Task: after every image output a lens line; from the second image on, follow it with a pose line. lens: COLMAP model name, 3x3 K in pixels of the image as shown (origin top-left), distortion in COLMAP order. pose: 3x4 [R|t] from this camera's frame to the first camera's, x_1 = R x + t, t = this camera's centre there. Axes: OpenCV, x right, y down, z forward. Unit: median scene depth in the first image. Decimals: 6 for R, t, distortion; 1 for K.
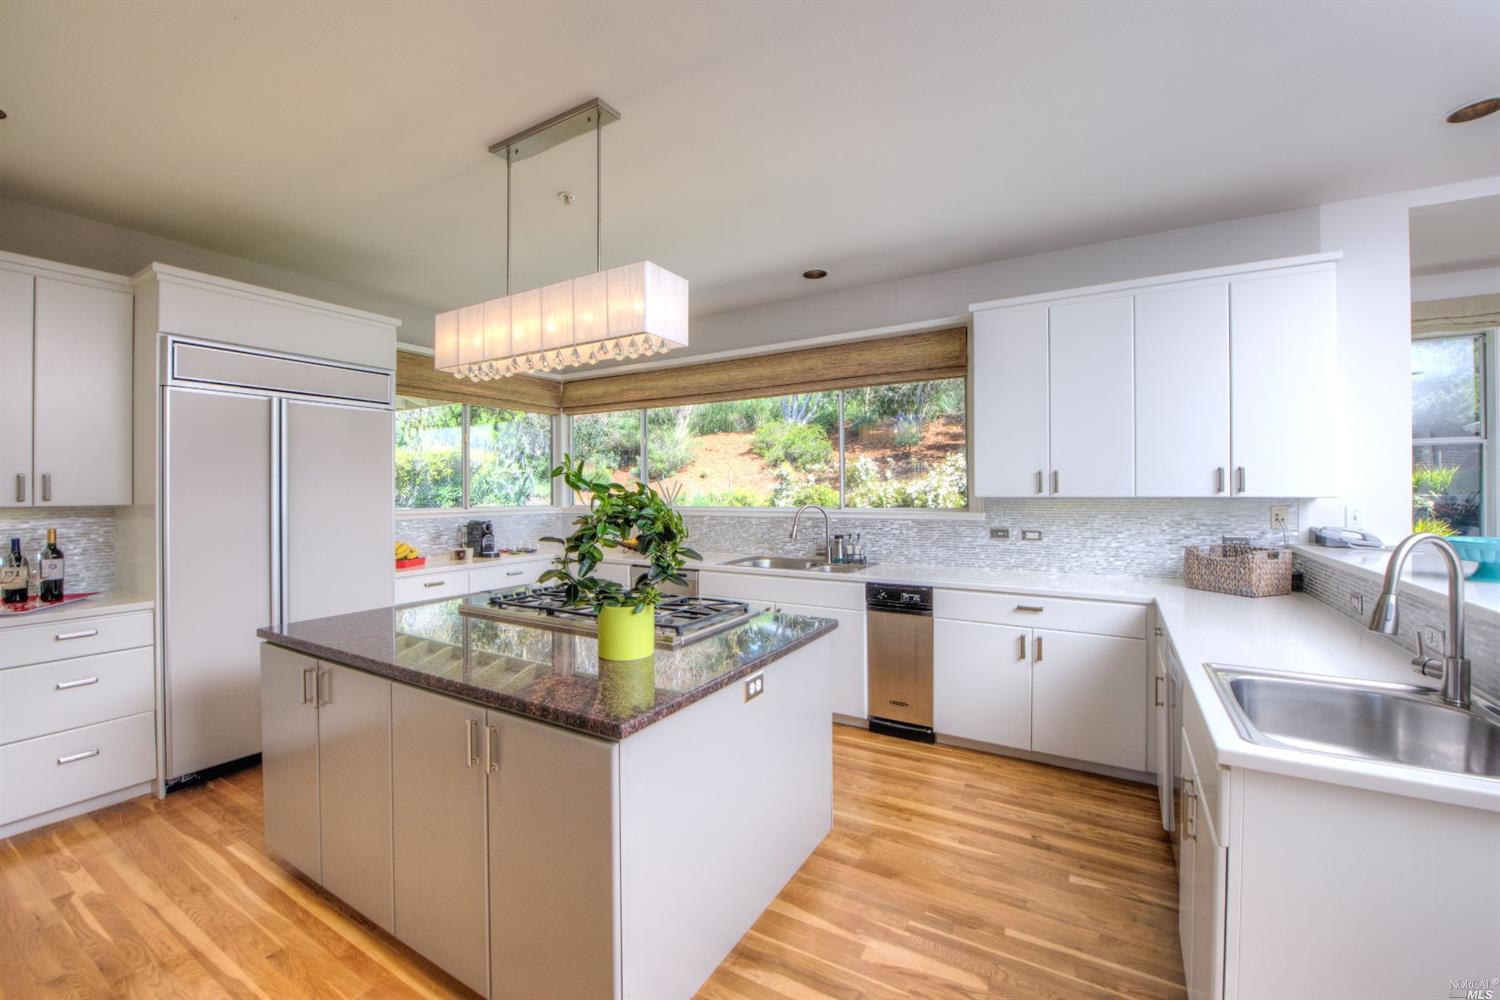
lens RADIAL K [[608.1, 0, 755.2], [0, 608.1, 490.3], [0, 0, 1]] dist [-0.003137, -0.005427]
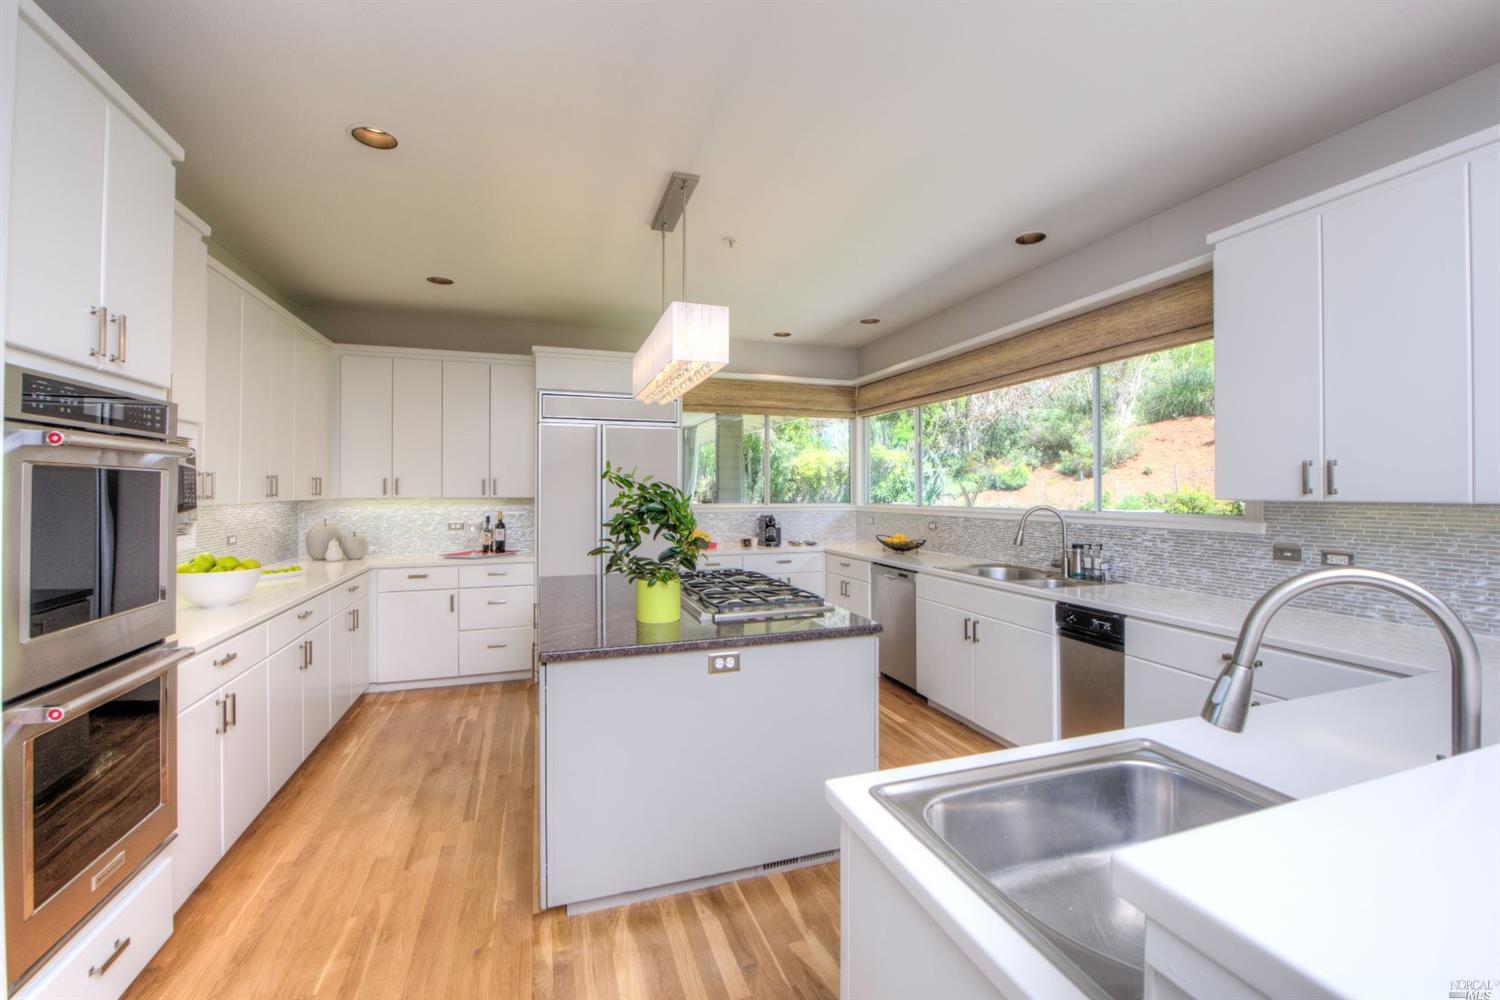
lens RADIAL K [[637.6, 0, 759.4], [0, 637.6, 487.5], [0, 0, 1]] dist [-0.003450, -0.000295]
pose [[0.762561, 0.001218, -0.646915, 0.406618], [-0.003223, 0.999993, -0.001916, -0.000492], [0.646908, 0.003546, 0.762560, 0.068738]]
